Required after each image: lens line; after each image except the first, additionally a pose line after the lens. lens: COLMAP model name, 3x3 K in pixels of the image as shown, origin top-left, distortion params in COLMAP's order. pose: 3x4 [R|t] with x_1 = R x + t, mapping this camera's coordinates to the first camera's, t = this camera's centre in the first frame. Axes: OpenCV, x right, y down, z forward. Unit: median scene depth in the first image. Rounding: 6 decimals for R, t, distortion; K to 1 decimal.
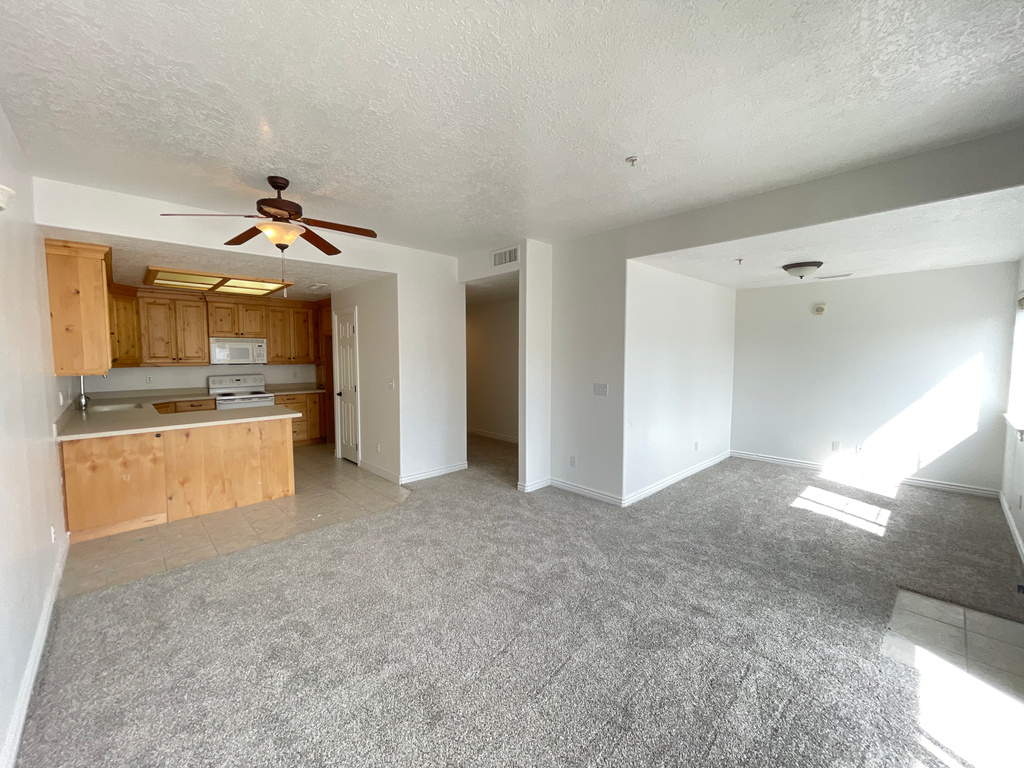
lens RADIAL K [[418.0, 0, 512.9], [0, 418.0, 380.4], [0, 0, 1]] dist [-0.001012, -0.000471]
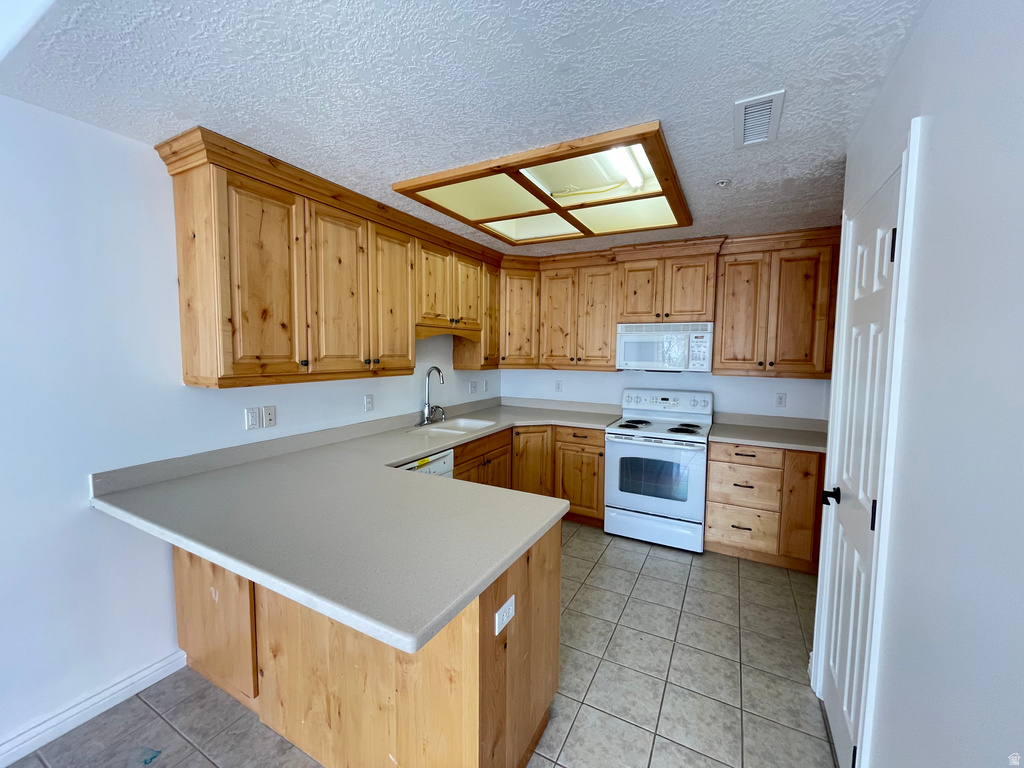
lens RADIAL K [[418.0, 0, 507.2], [0, 418.0, 380.4], [0, 0, 1]] dist [-0.001012, -0.000471]
pose [[0.305704, 0.076789, -0.949025, -0.201533], [-0.071014, 0.995805, 0.057698, -0.045376], [0.949475, 0.049755, 0.309875, 0.651856]]
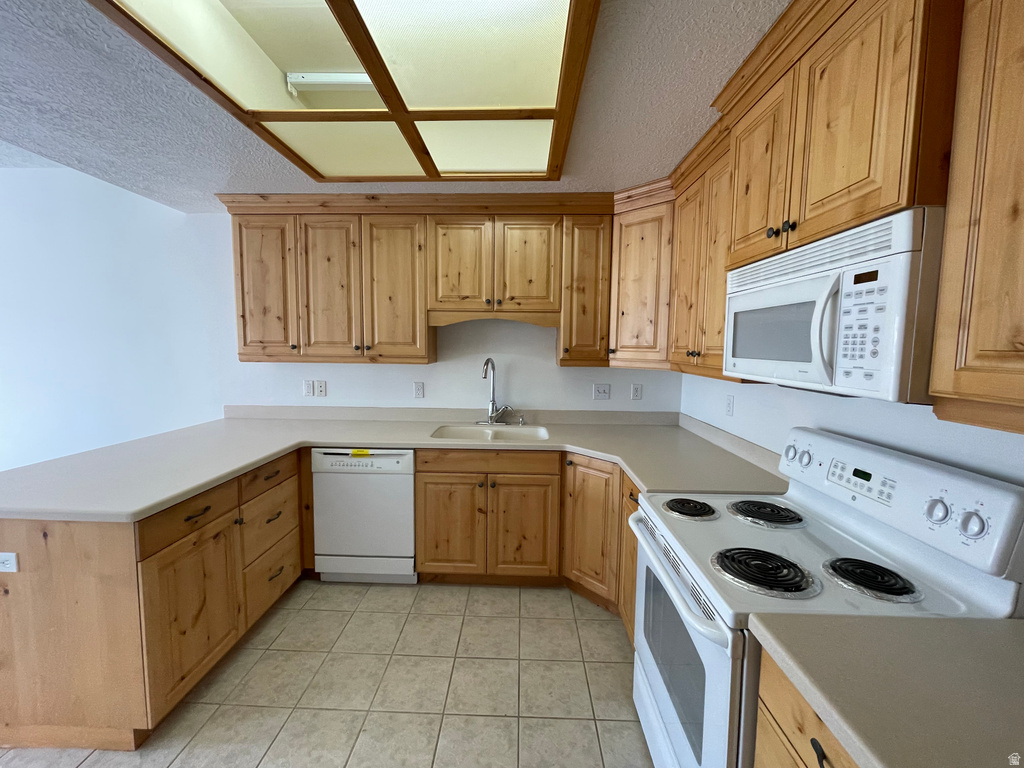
lens RADIAL K [[418.0, 0, 507.5], [0, 418.0, 378.3], [0, 0, 1]] dist [-0.001012, -0.000471]
pose [[-0.715550, 0.052994, -0.696548, -0.431182], [-0.051660, 0.990374, 0.128419, -0.062764], [0.696649, 0.127874, -0.705924, 1.061030]]
